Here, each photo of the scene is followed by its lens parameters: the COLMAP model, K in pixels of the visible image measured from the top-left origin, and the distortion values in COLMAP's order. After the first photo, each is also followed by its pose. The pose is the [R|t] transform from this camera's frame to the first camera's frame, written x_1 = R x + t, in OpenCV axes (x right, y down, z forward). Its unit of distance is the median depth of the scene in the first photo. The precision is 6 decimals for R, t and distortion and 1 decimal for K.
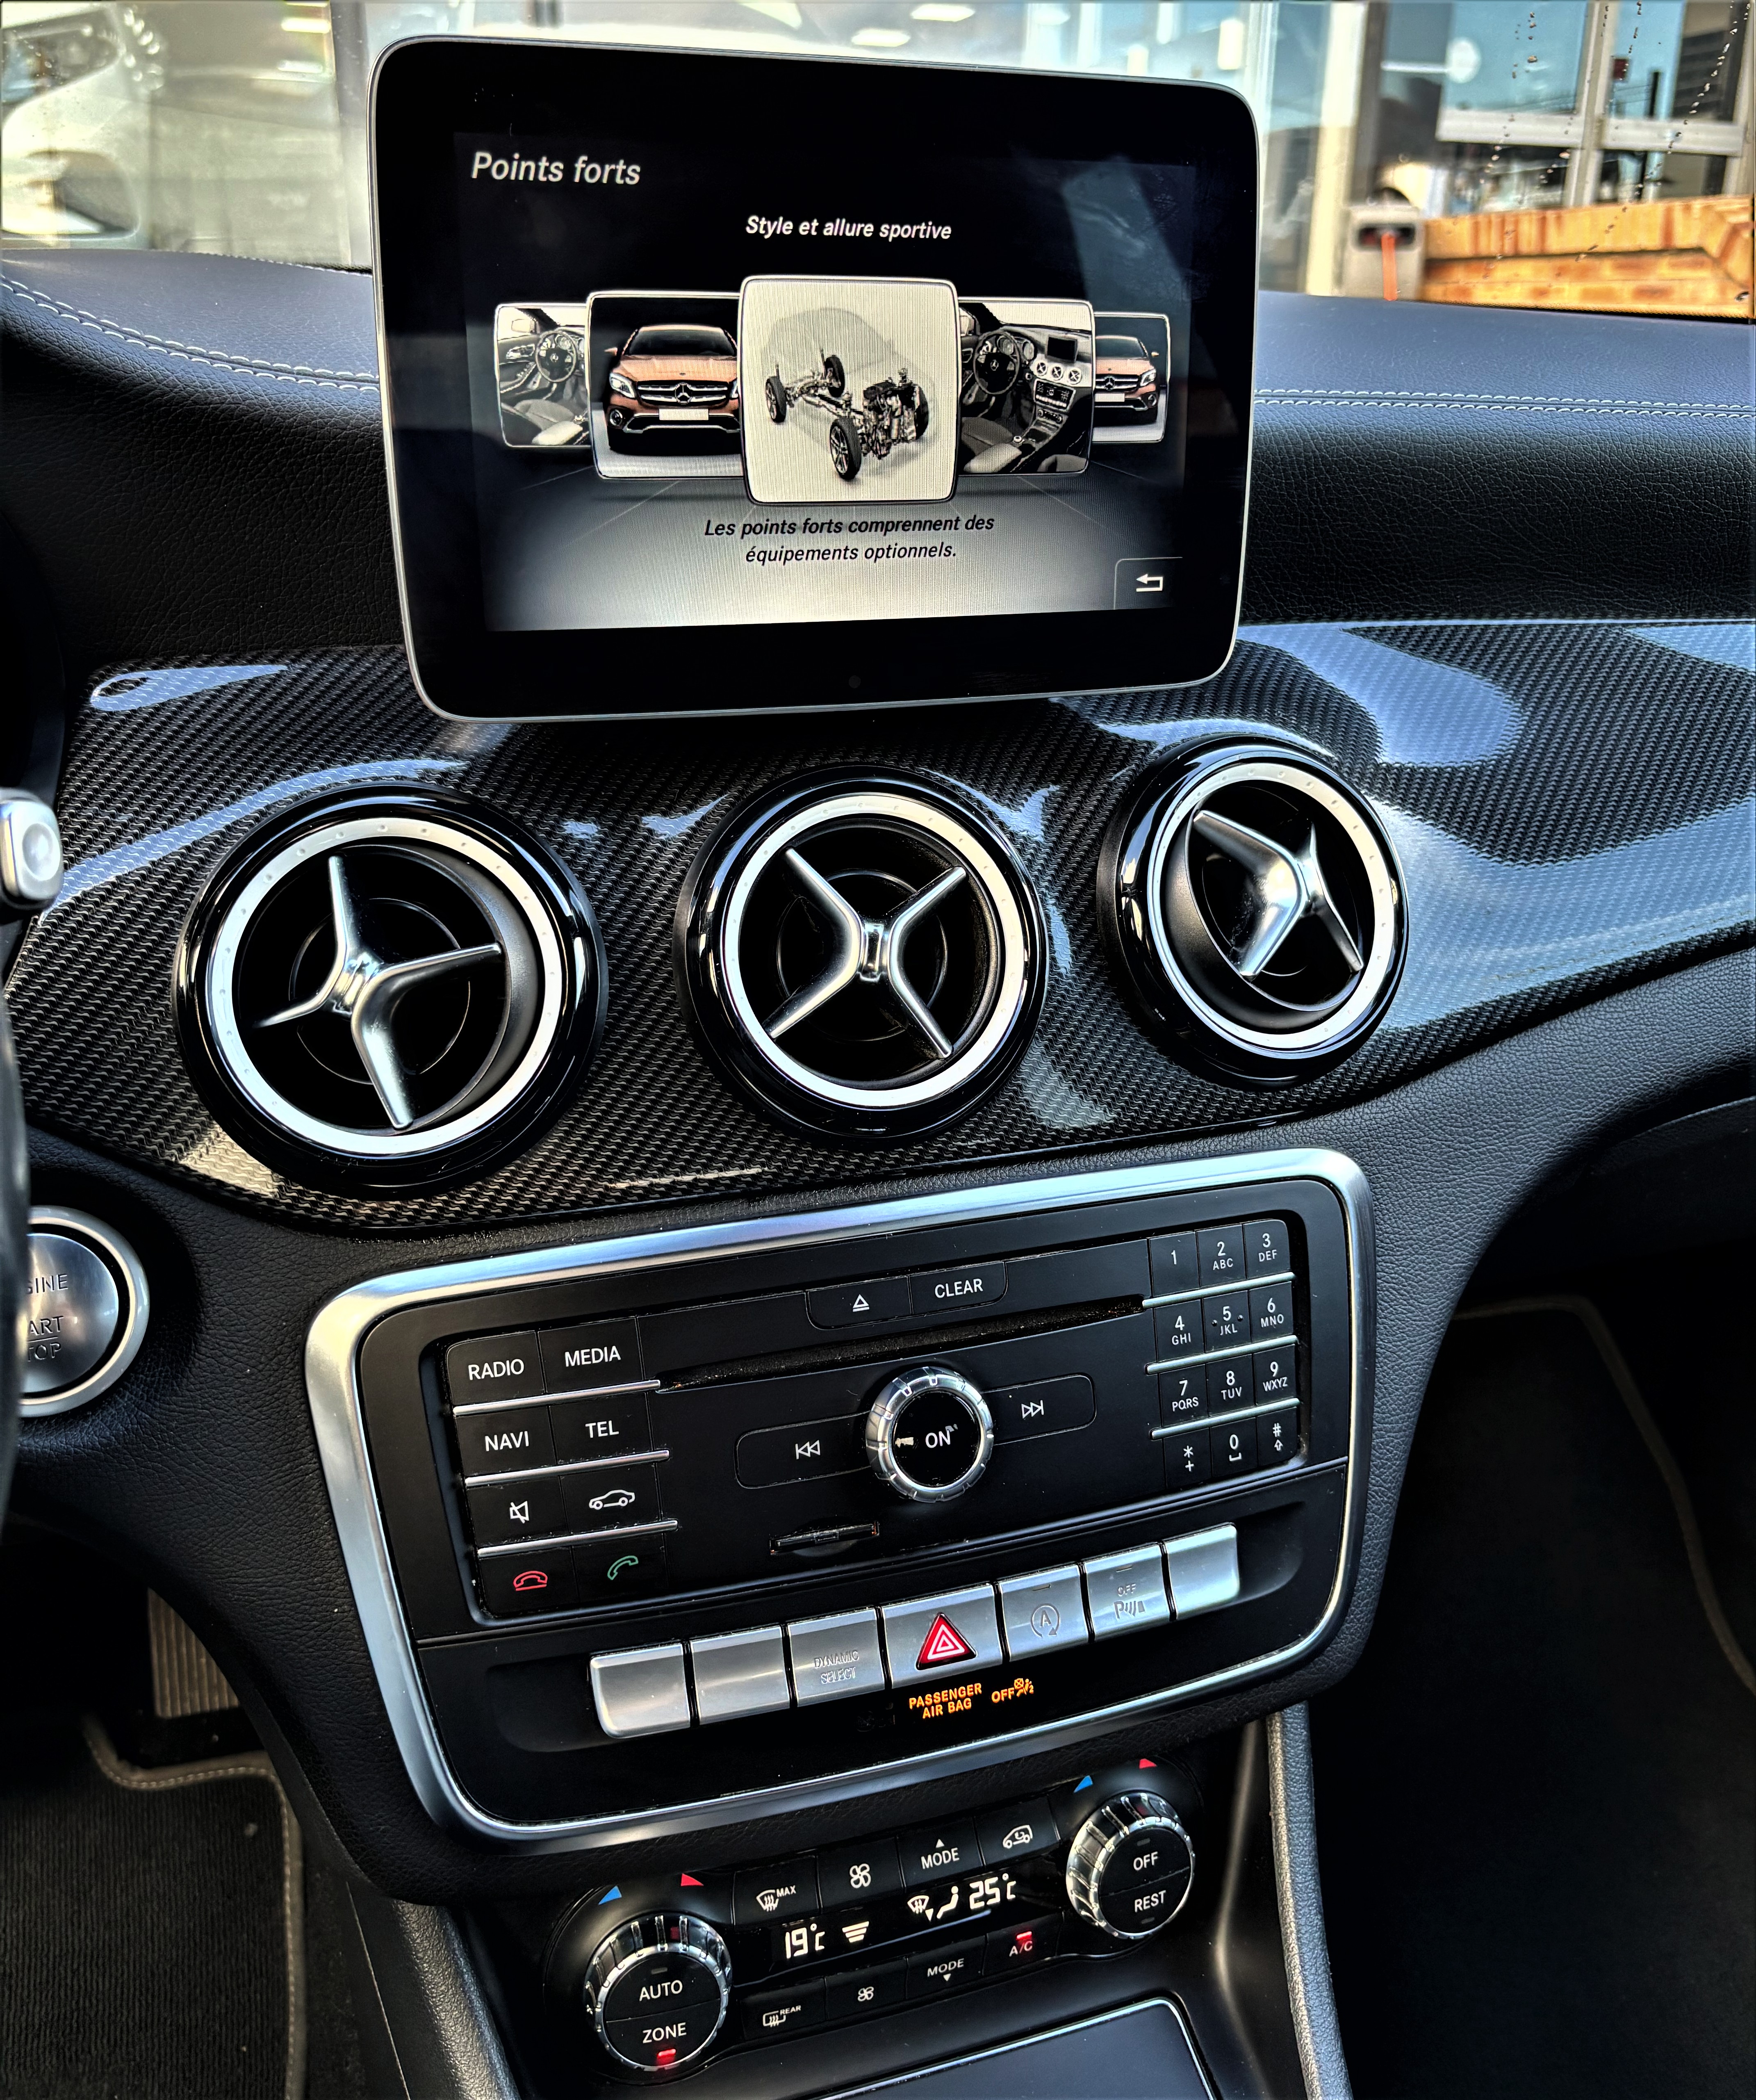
lens RADIAL K [[1824.2, 0, 884.4], [0, 1824.2, 940.1], [0, 0, 1]] dist [0.011468, 0.001183]
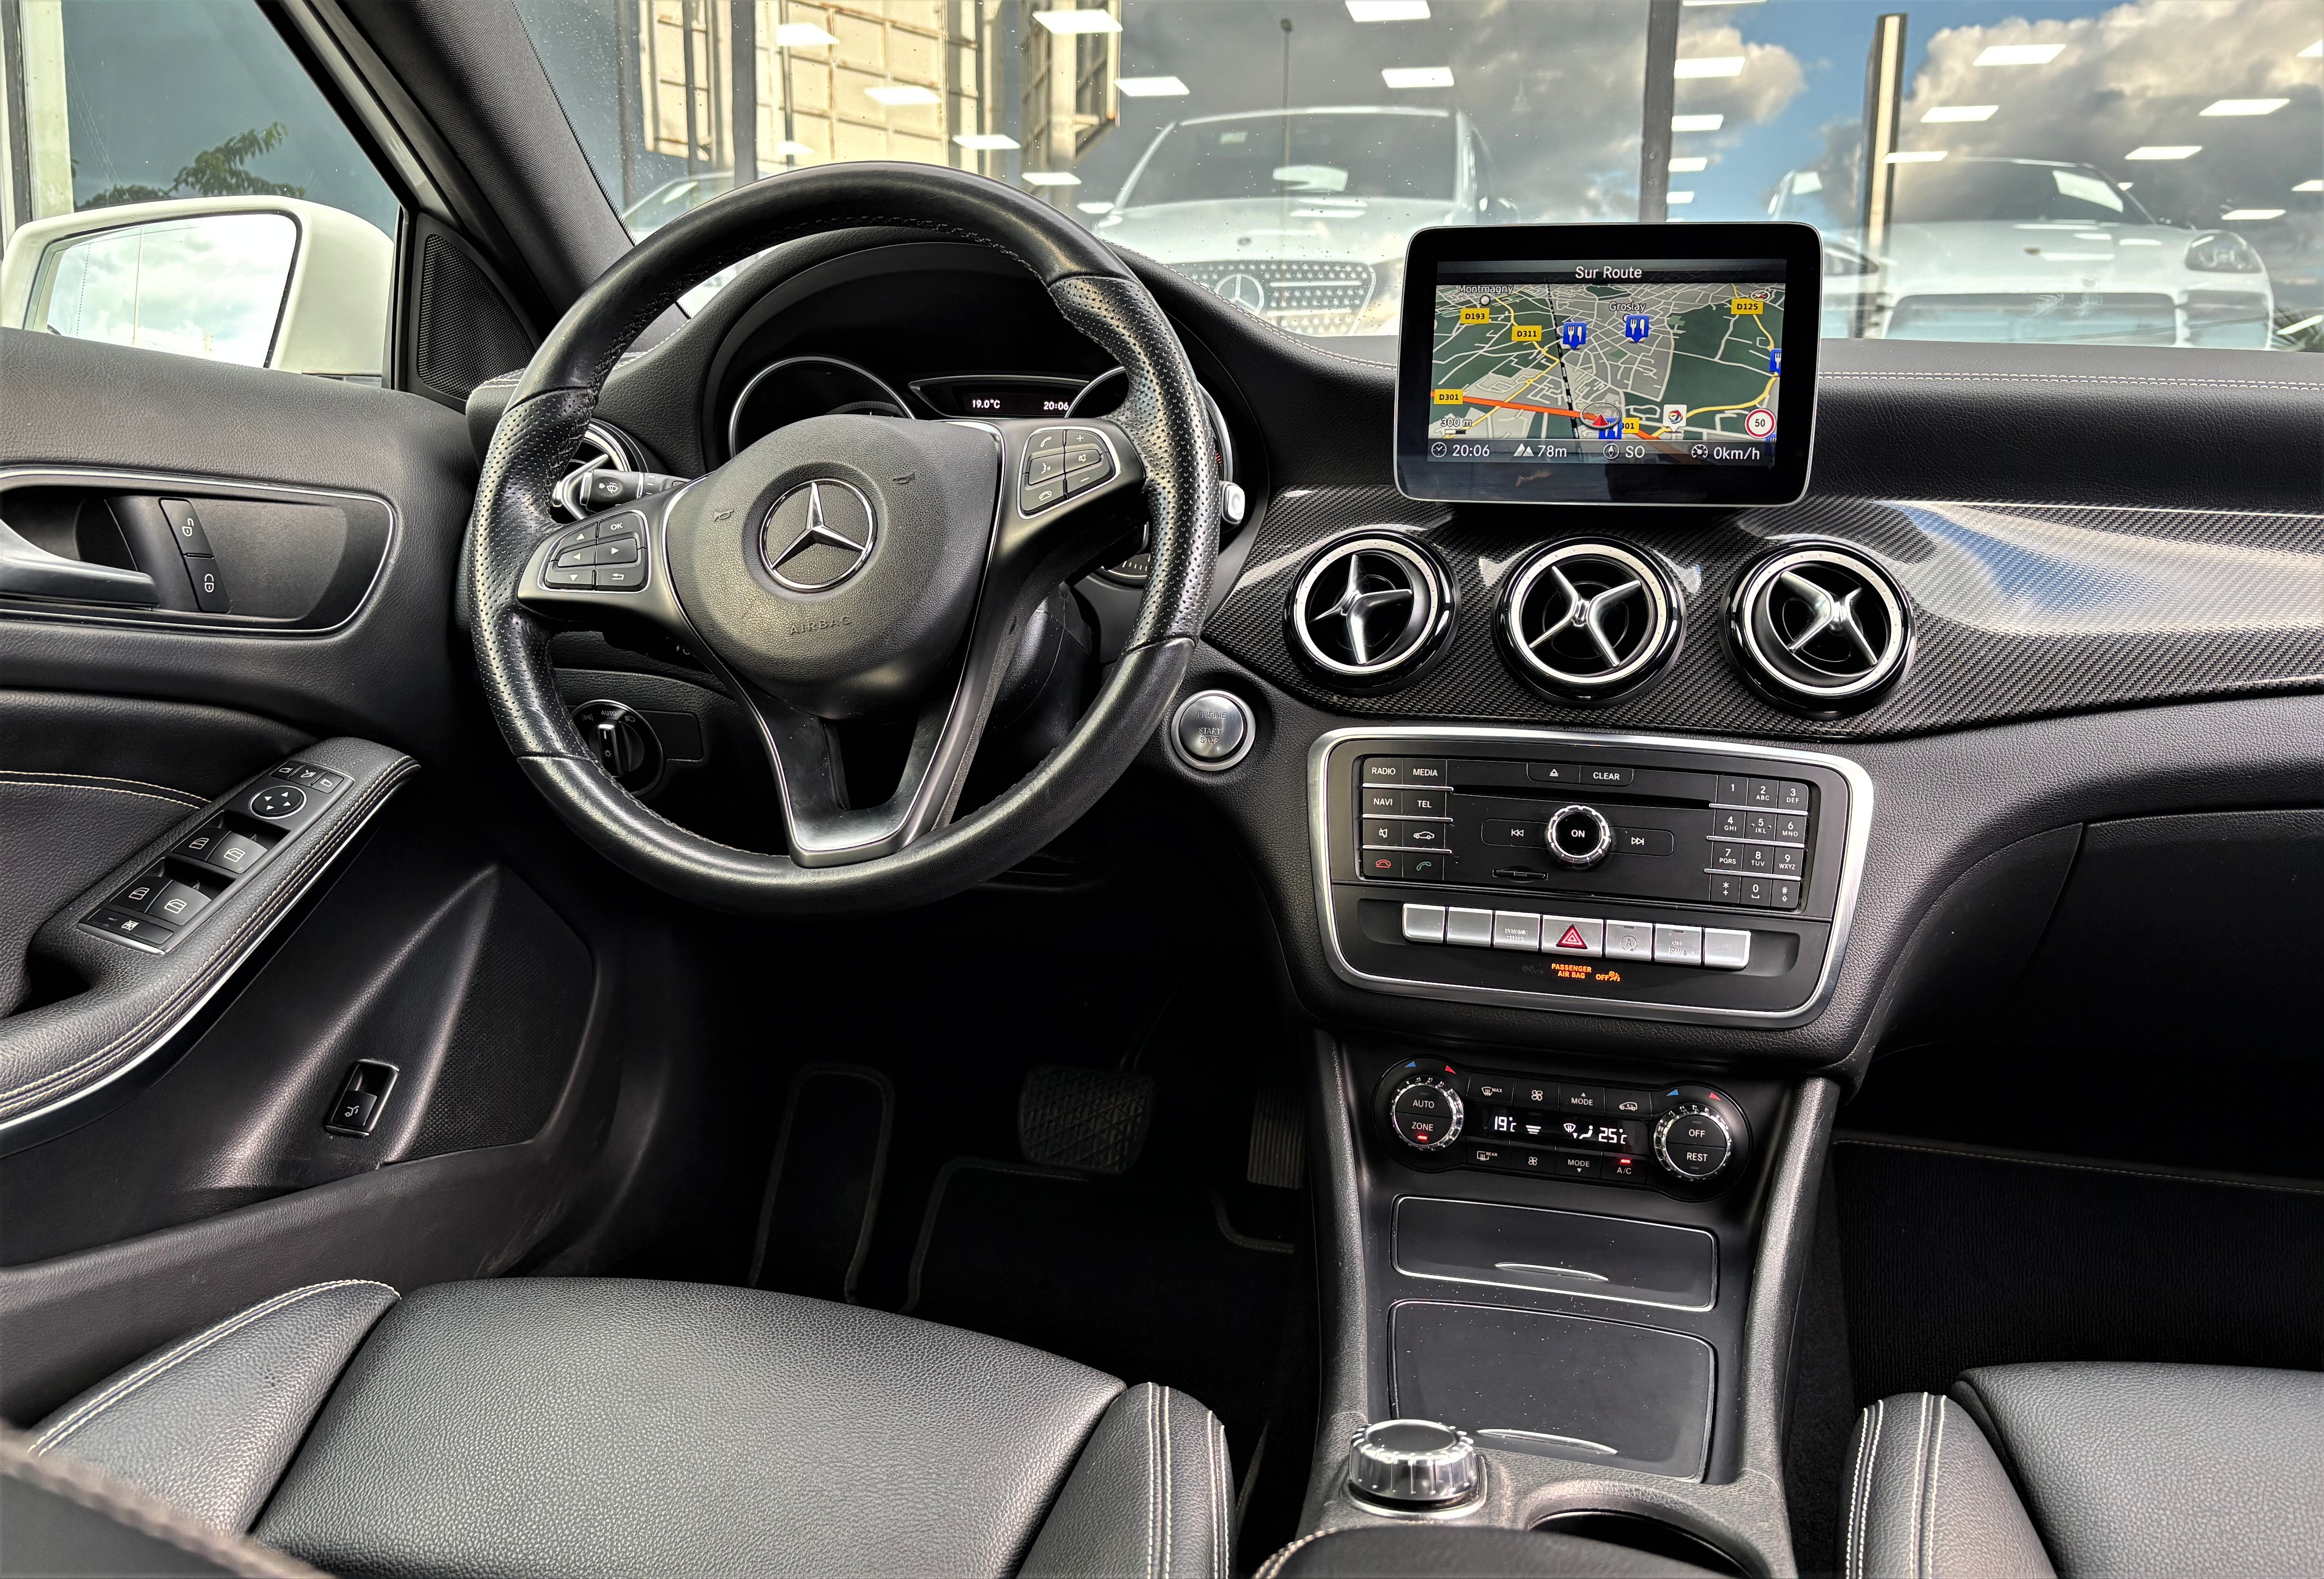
lens RADIAL K [[1793.9, 0, 1120.3], [0, 1793.9, 717.6], [0, 0, 1]] dist [0.035962, -0.037255]
pose [[0.844464, 0.072660, -0.530661, 0.634947], [-0.179549, 0.971832, -0.152658, 0.523048], [0.504622, 0.224193, 0.833723, -0.961723]]
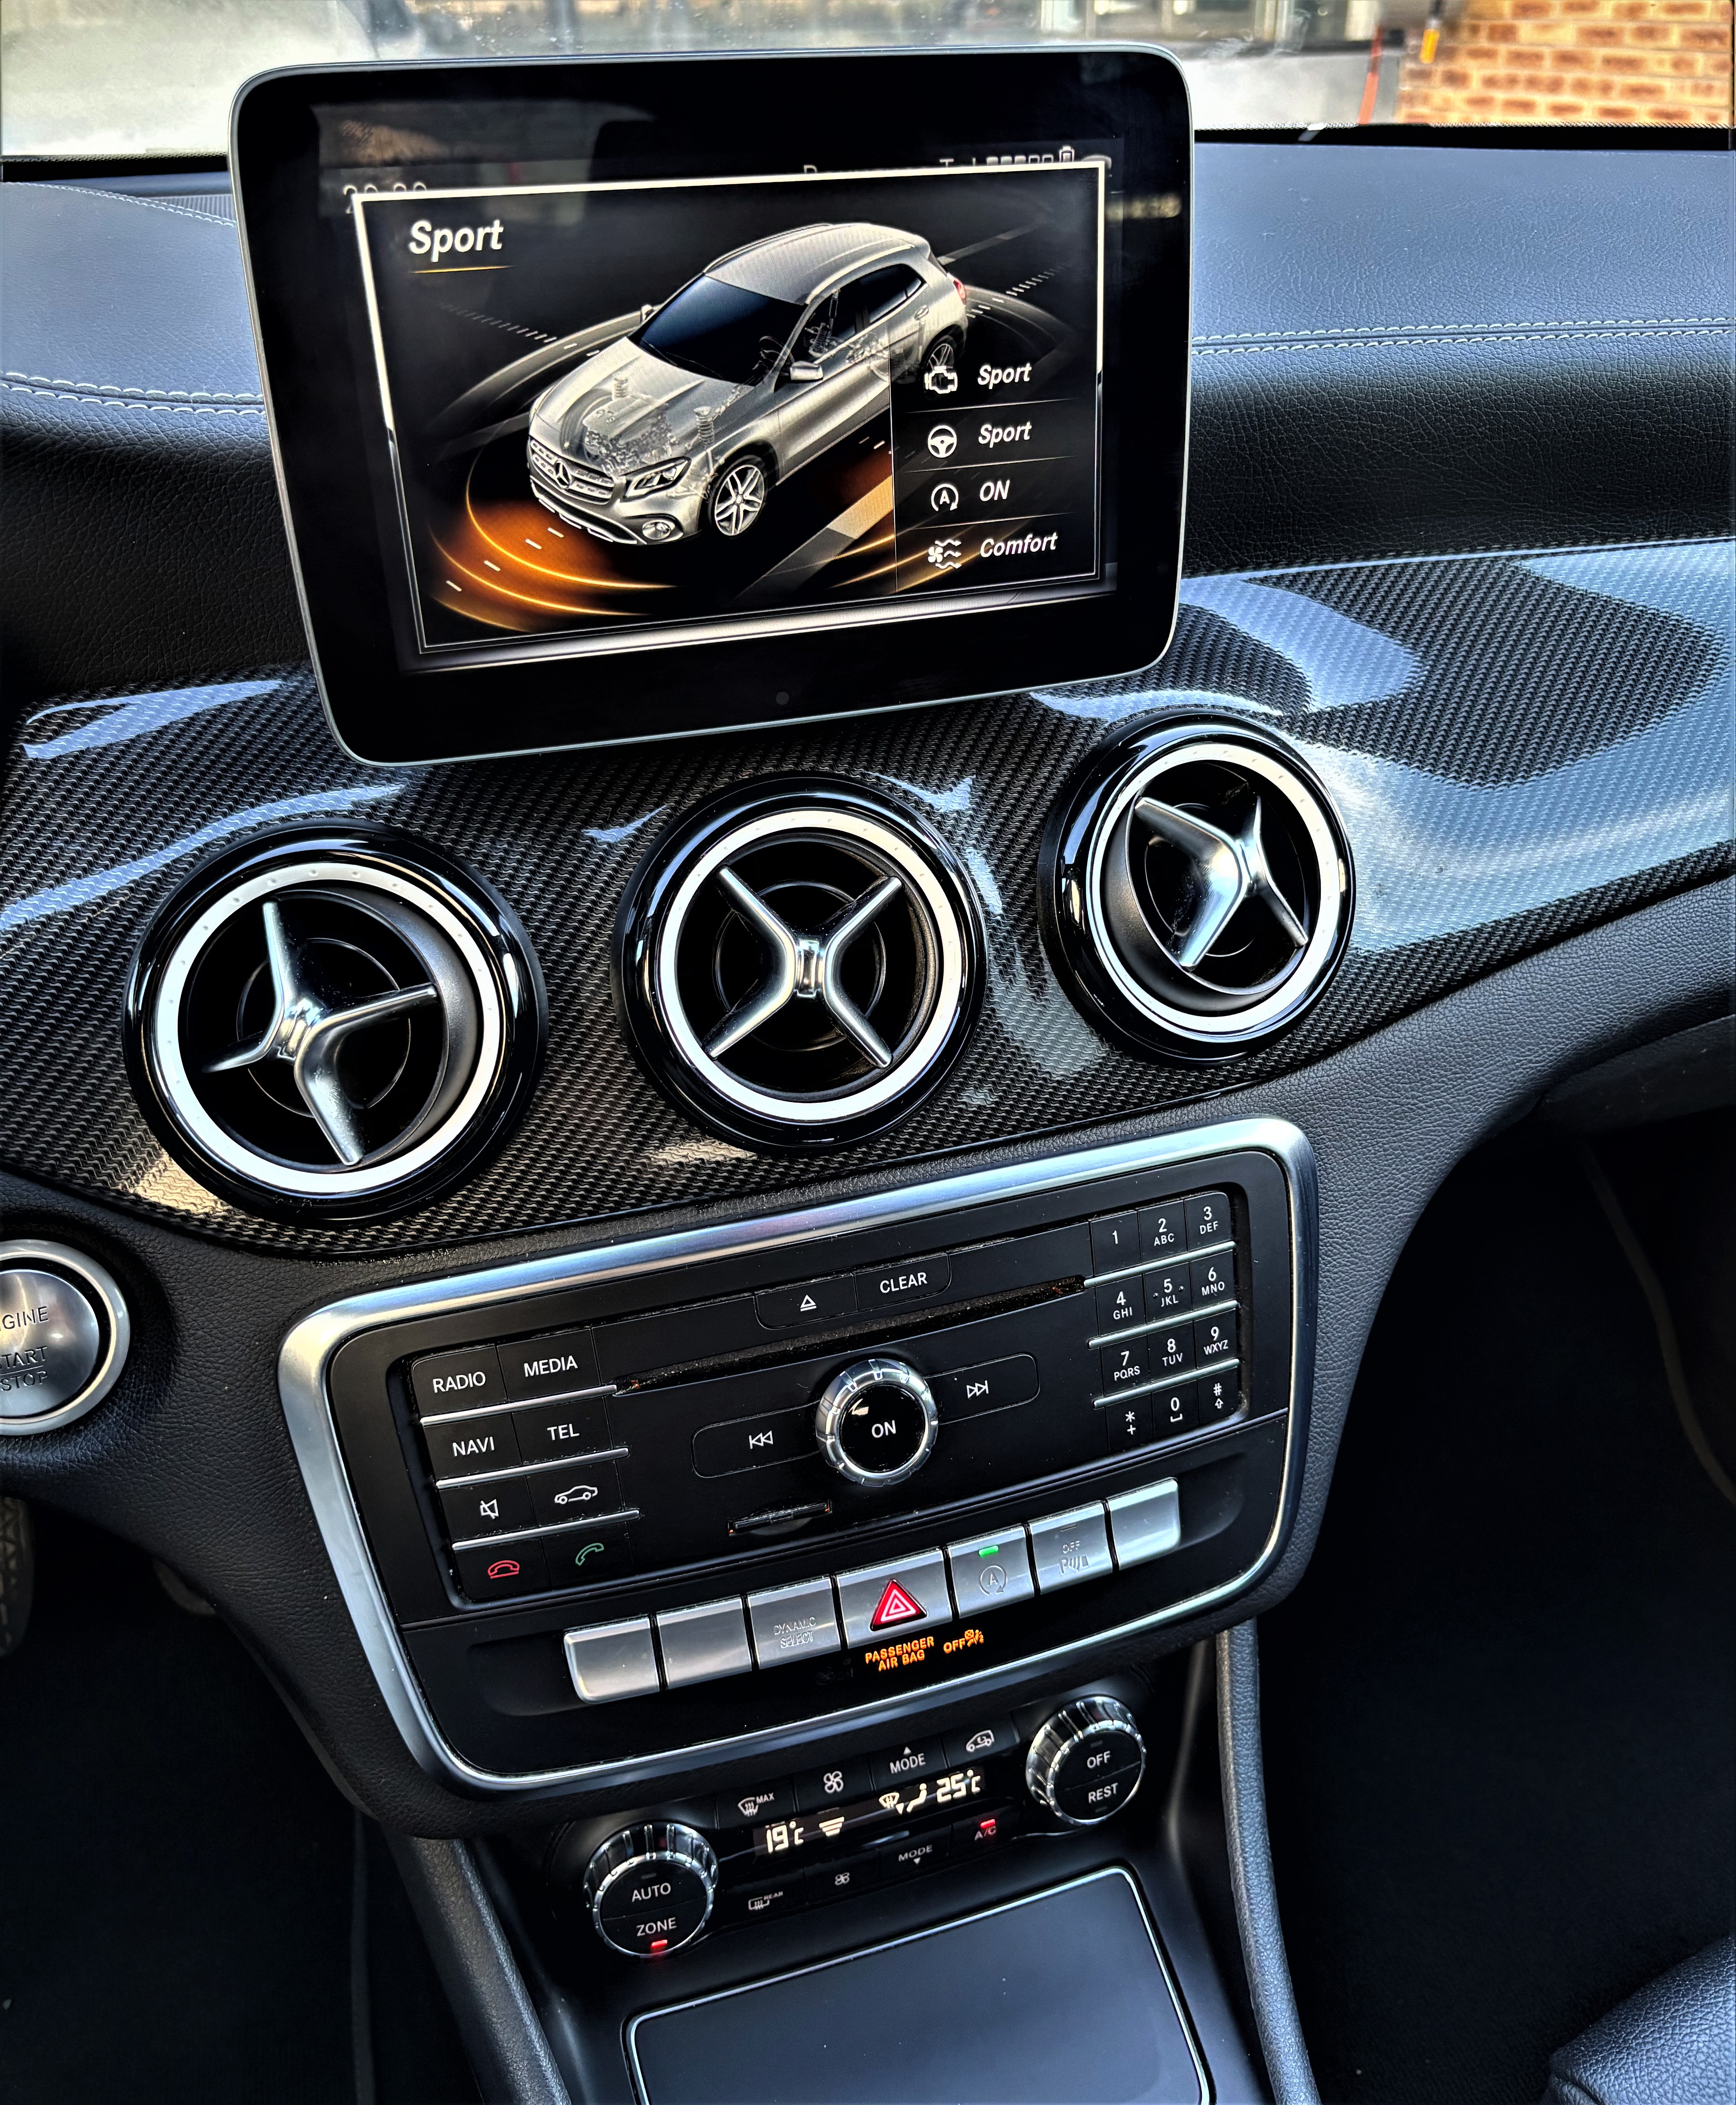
lens RADIAL K [[1794.3, 0, 877.7], [0, 1794.3, 953.5], [0, 0, 1]] dist [0.024355, -0.016638]
pose [[0.999334, -0.022600, -0.028644, 0.058415], [0.026716, 0.987930, 0.152582, -0.147504], [0.024850, -0.153246, 0.987876, 0.017733]]
